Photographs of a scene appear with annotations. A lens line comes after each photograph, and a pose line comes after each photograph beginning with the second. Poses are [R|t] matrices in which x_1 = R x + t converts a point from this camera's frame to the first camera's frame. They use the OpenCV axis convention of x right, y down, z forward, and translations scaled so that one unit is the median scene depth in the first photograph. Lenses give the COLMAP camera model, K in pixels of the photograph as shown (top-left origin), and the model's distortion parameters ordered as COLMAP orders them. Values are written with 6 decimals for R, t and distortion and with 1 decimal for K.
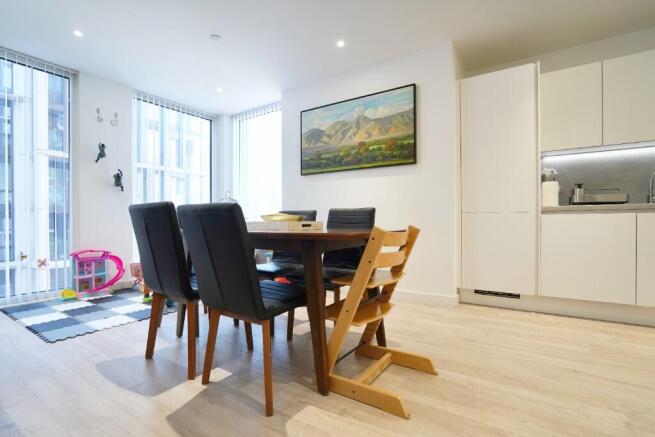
lens RADIAL K [[303.0, 0, 325.0], [0, 303.0, 220.9], [0, 0, 1]] dist [-0.026511, 0.000500]
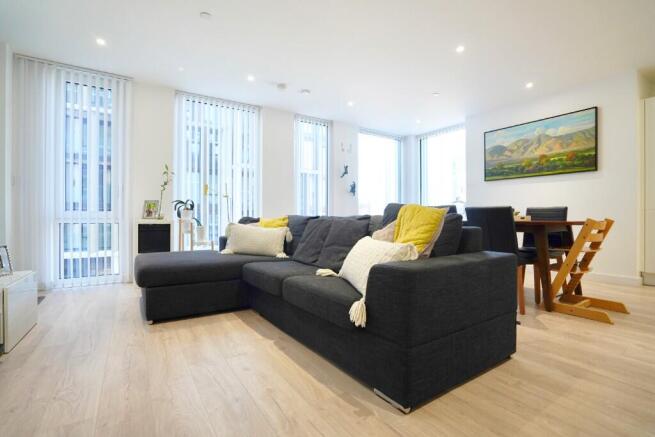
lens RADIAL K [[306.3, 0, 328.9], [0, 306.3, 215.1], [0, 0, 1]] dist [-0.000249, 0.000544]
pose [[0.936498, 0.005209, -0.350634, -0.282884], [-0.007731, 0.999953, -0.005795, 0.010571], [0.350587, 0.008138, 0.936495, -0.556373]]
